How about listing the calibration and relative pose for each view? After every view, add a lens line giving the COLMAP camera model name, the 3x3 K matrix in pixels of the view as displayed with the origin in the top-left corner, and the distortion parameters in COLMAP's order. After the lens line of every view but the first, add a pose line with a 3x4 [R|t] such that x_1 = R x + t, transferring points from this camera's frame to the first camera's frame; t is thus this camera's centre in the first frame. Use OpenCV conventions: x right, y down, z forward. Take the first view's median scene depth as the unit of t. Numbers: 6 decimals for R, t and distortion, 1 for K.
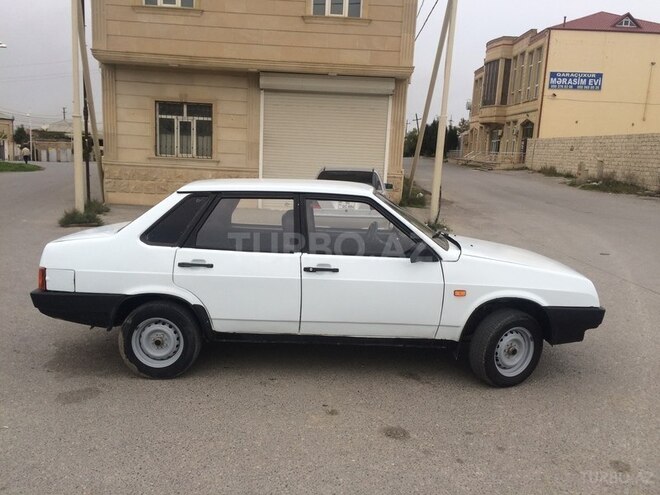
lens RADIAL K [[561.9, 0, 326.7], [0, 561.9, 247.4], [0, 0, 1]] dist [0.092493, -0.131114]
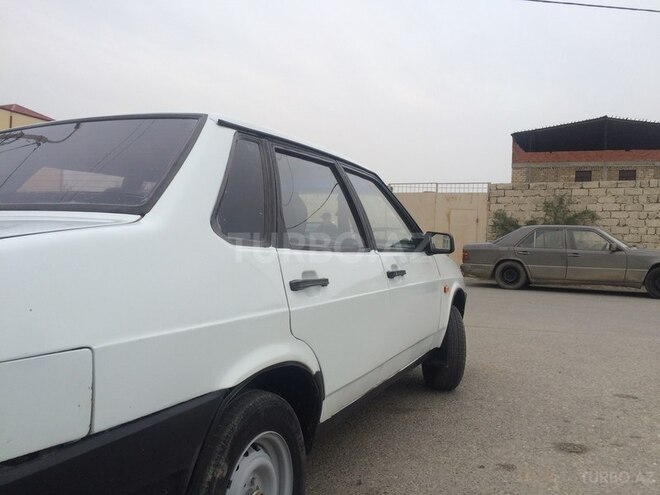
lens RADIAL K [[561.9, 0, 326.7], [0, 561.9, 247.4], [0, 0, 1]] dist [0.092493, -0.131114]
pose [[0.405696, -0.027879, 0.913583, -0.636031], [0.143798, 0.989034, -0.033675, 0.019898], [-0.902625, 0.145033, 0.405256, 0.799712]]
